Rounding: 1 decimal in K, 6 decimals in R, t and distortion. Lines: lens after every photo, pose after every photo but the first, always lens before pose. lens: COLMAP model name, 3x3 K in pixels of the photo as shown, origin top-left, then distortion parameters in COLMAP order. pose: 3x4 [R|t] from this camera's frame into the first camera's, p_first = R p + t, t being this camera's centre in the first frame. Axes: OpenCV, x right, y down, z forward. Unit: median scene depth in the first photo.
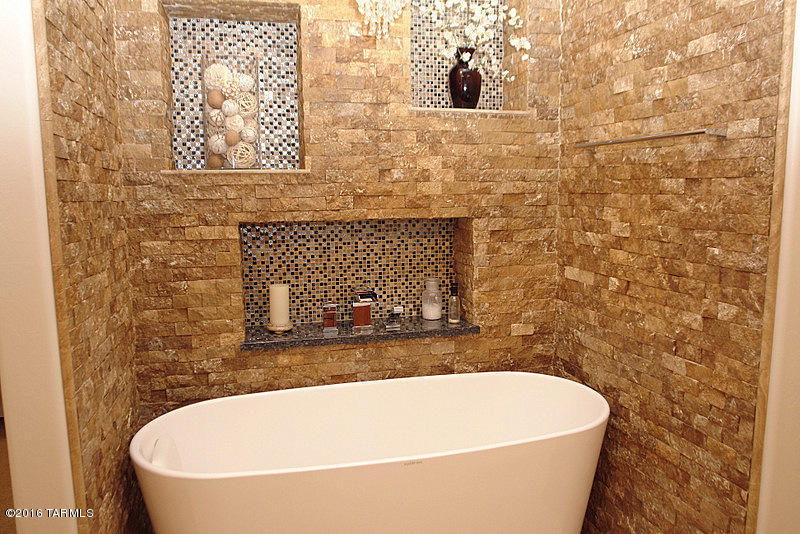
lens RADIAL K [[580.0, 0, 404.2], [0, 580.0, 263.0], [0, 0, 1]] dist [-0.091242, 0.064500]
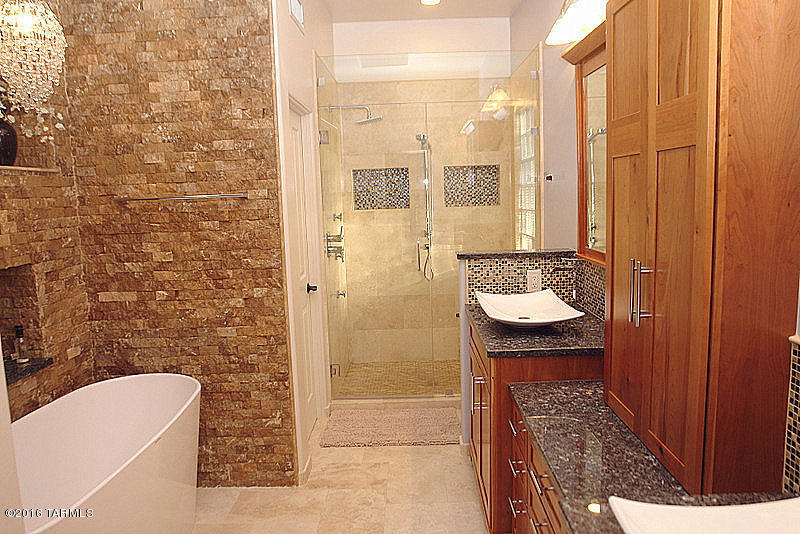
lens RADIAL K [[580.0, 0, 404.2], [0, 580.0, 263.0], [0, 0, 1]] dist [-0.091242, 0.064500]
pose [[0.272227, -0.119048, 0.954840, -0.883083], [0.150338, 0.985393, 0.079996, -0.070782], [-0.950416, 0.121772, 0.286148, 0.007269]]
